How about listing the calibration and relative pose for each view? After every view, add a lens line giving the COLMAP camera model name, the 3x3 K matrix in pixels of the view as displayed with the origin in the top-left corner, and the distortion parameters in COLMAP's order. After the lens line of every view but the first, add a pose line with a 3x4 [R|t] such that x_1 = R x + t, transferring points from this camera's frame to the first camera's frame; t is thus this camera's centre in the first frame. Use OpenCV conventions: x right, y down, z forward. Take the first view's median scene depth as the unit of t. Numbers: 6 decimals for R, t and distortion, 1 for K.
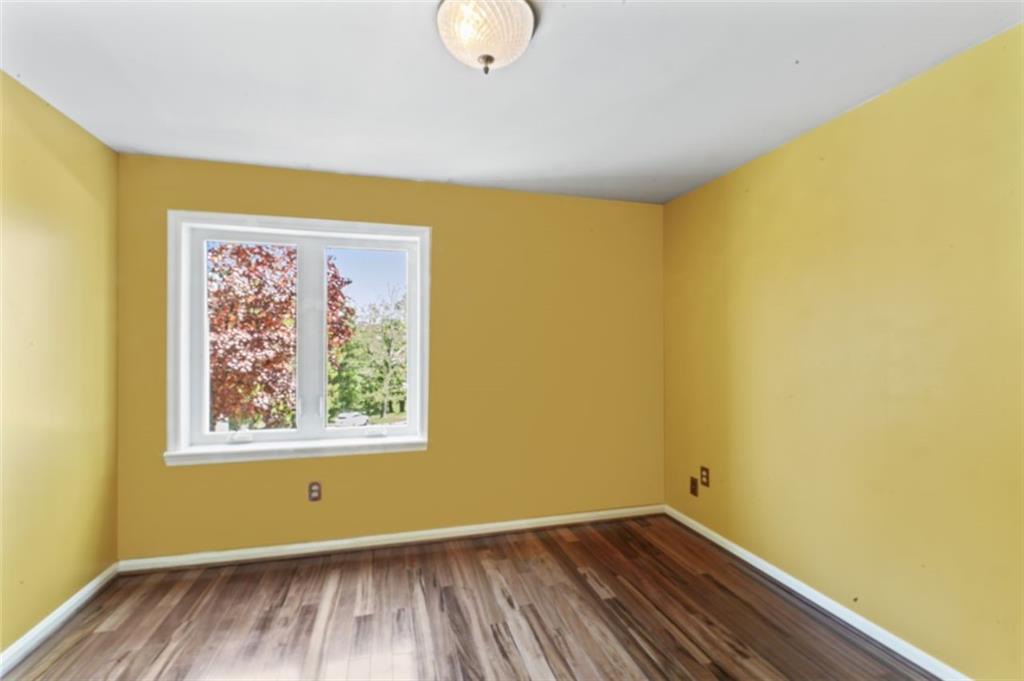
lens RADIAL K [[463.5, 0, 512.2], [0, 463.5, 342.3], [0, 0, 1]] dist [-0.006810, 0.000440]
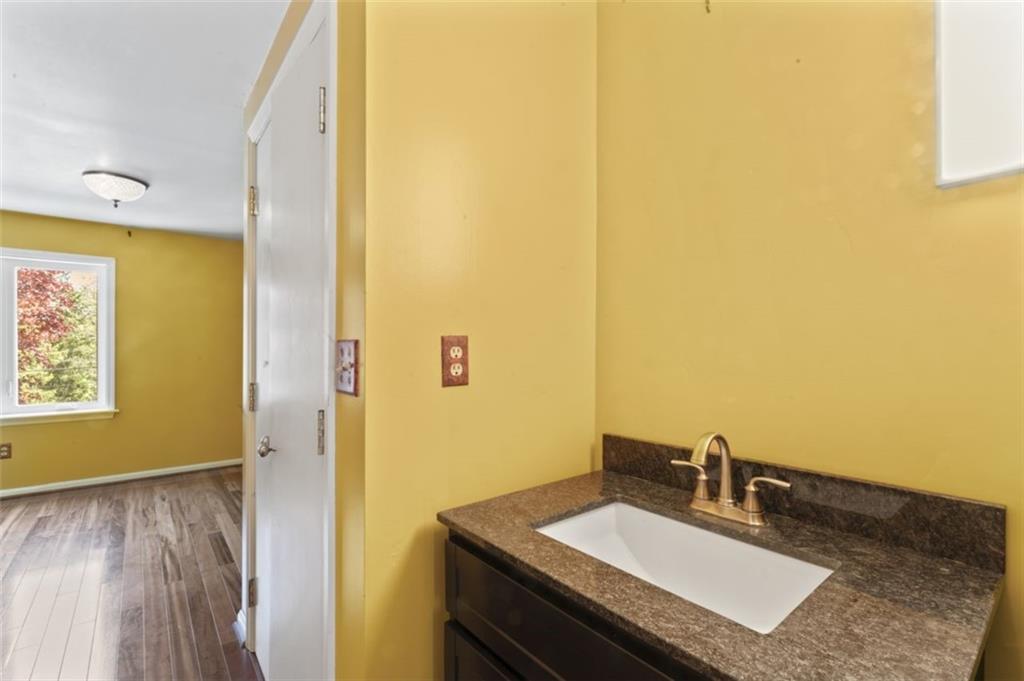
lens RADIAL K [[463.5, 0, 512.4], [0, 463.5, 344.6], [0, 0, 1]] dist [-0.006810, 0.000440]
pose [[0.912679, 0.005470, 0.408641, 0.062679], [-0.009605, 0.999921, 0.008068, -0.002025], [-0.408565, -0.011288, 0.912659, -0.137900]]
